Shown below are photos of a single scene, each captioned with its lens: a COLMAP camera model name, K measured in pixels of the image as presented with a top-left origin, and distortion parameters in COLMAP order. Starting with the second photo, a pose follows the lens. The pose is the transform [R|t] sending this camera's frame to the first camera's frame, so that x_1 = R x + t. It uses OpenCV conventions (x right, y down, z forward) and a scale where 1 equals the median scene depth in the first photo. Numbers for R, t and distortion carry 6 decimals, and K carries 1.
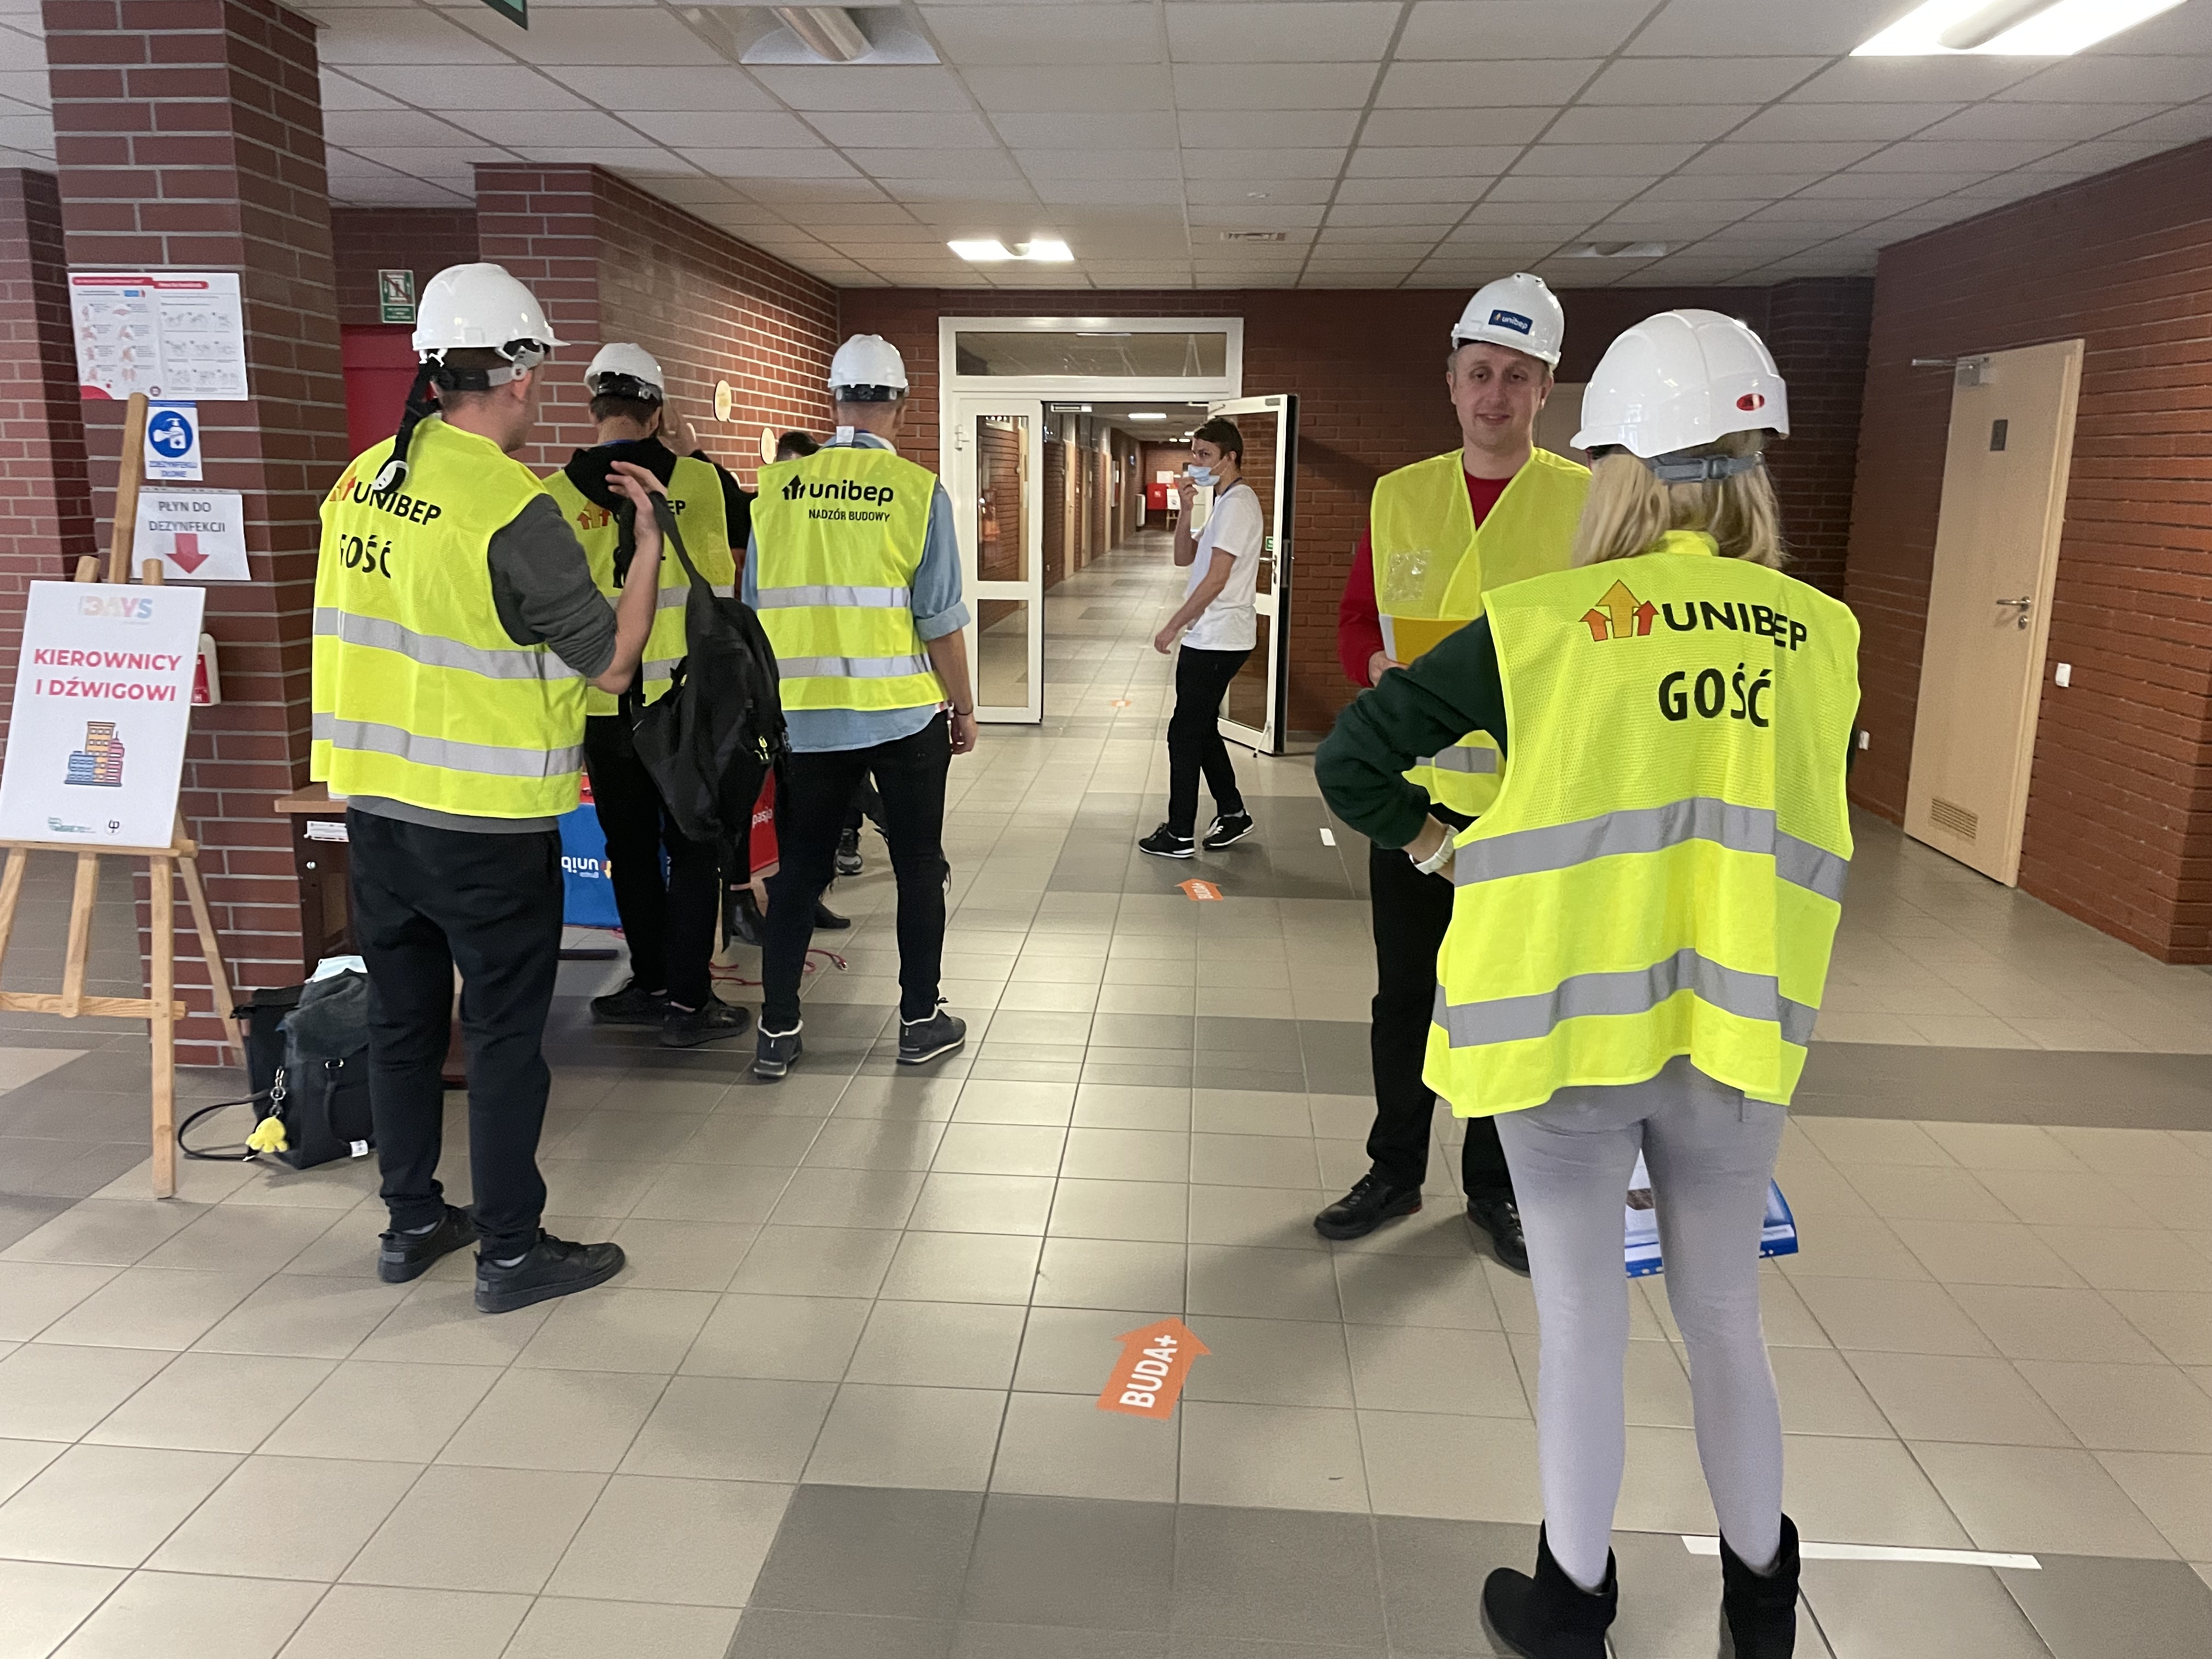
lens RADIAL K [[1645.2, 0, 1090.2], [0, 1645.2, 831.1], [0, 0, 1]] dist [0.078529, -0.097535]
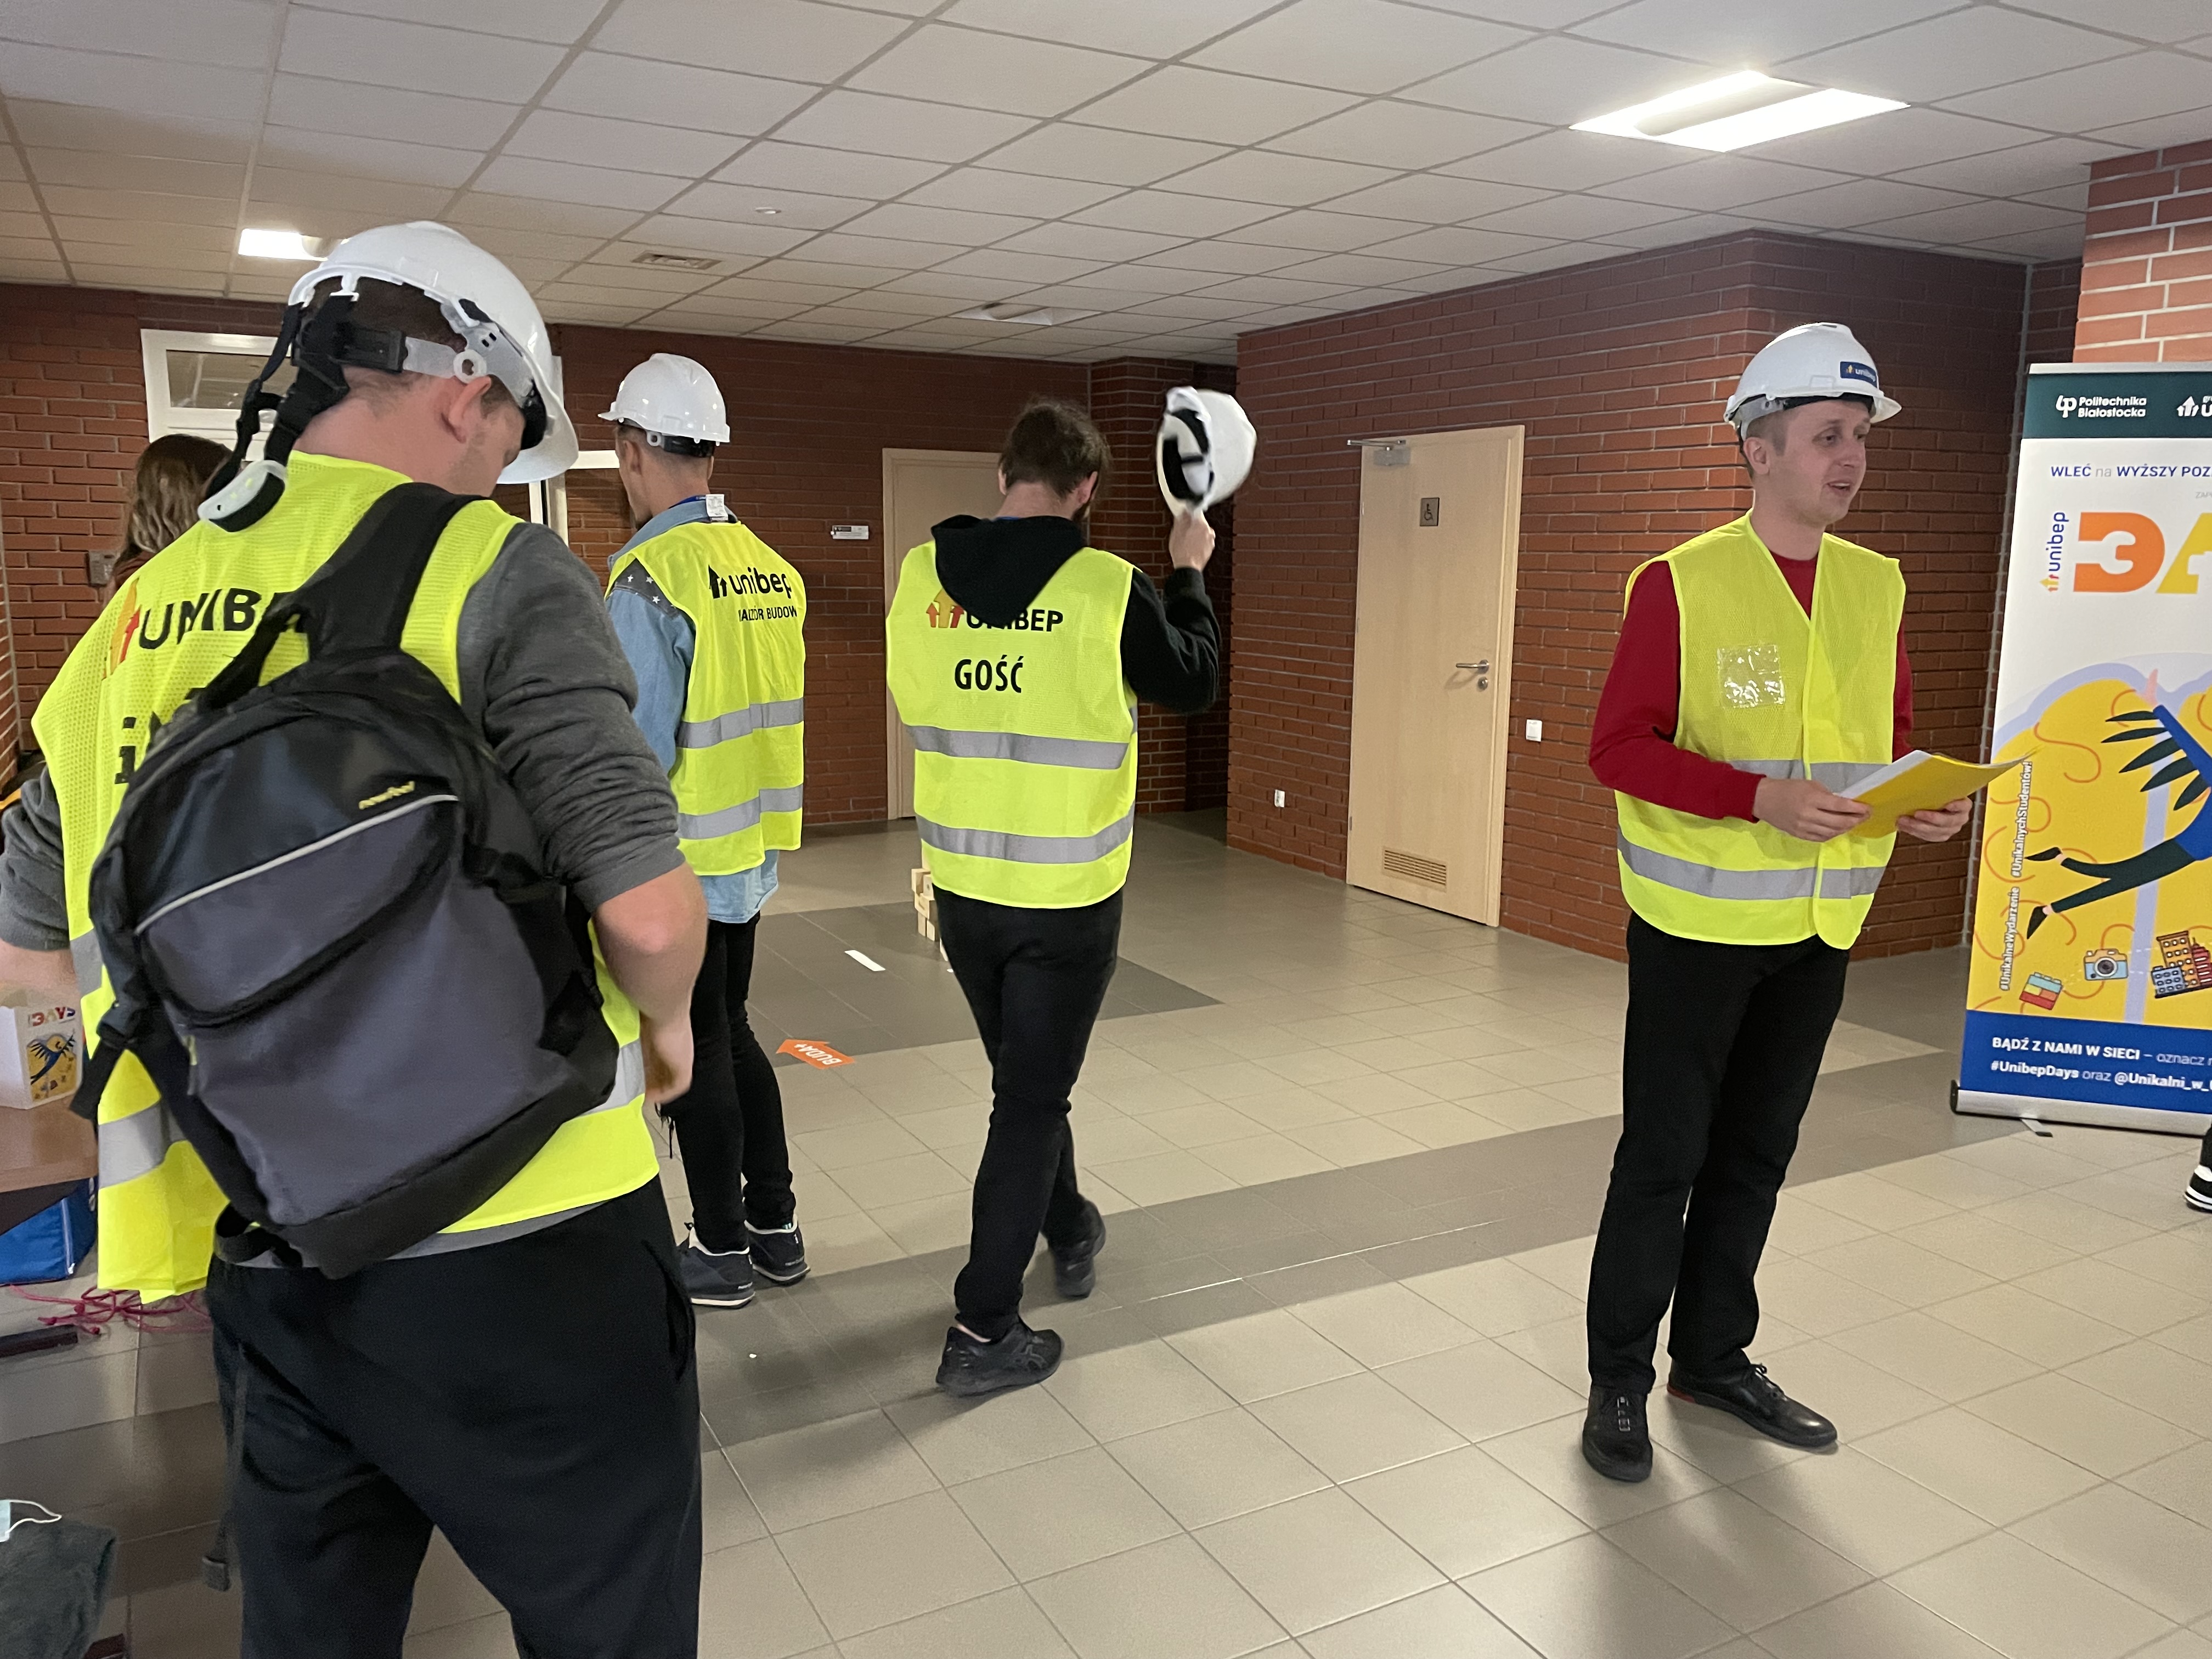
lens RADIAL K [[1645.2, 0, 1097.2], [0, 1645.2, 828.4], [0, 0, 1]] dist [0.078529, -0.097535]
pose [[0.843088, -0.088139, 0.530503, -0.236275], [0.109547, 0.993941, -0.008960, -0.050550], [-0.526499, 0.065669, 0.847636, 0.233991]]
